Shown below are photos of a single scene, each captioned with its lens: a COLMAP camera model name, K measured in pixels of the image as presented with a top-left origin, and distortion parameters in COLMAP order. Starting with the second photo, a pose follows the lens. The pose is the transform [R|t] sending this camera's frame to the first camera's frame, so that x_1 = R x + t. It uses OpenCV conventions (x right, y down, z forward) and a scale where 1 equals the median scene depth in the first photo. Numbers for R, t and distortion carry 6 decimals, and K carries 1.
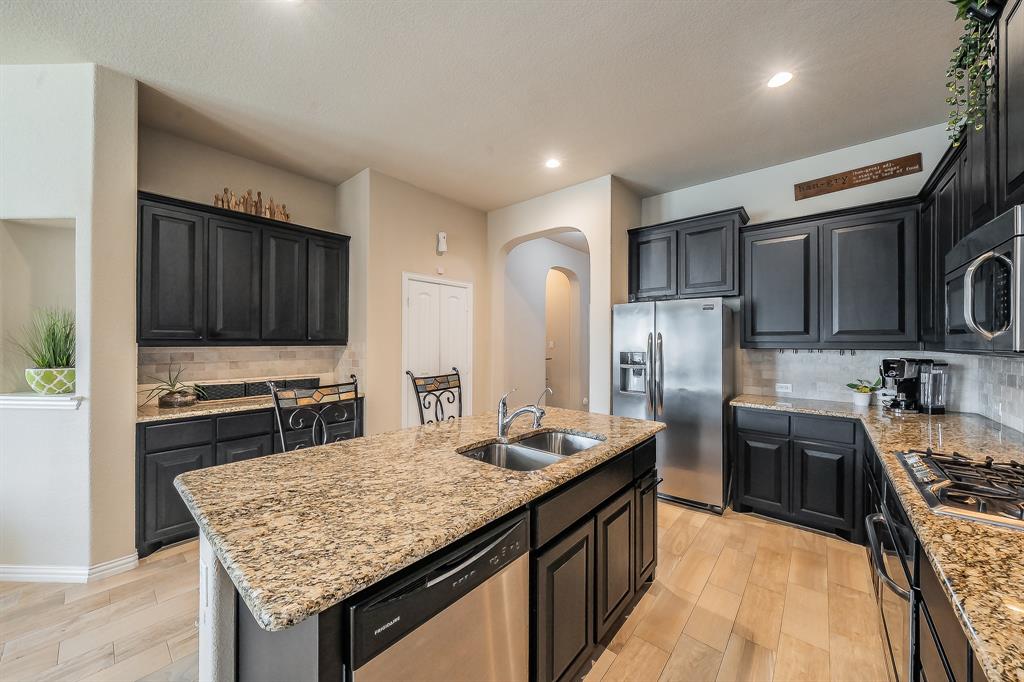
lens RADIAL K [[369.7, 0, 507.9], [0, 369.7, 343.5], [0, 0, 1]] dist [-0.001833, -0.000014]
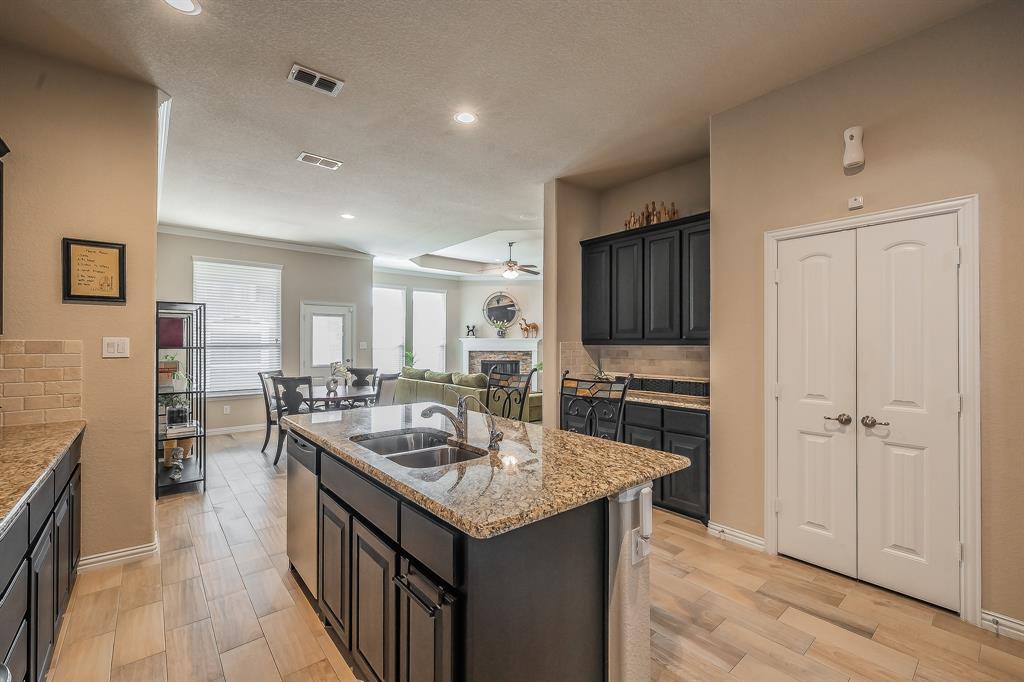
lens RADIAL K [[433.8, 0, 506.2], [0, 433.8, 344.2], [0, 0, 1]] dist [0.004440, -0.001160]
pose [[-0.155650, -0.002912, -0.987808, 0.626444], [-0.002353, 0.999994, -0.002577, 0.007680], [0.987809, 0.001923, -0.155656, 0.760226]]
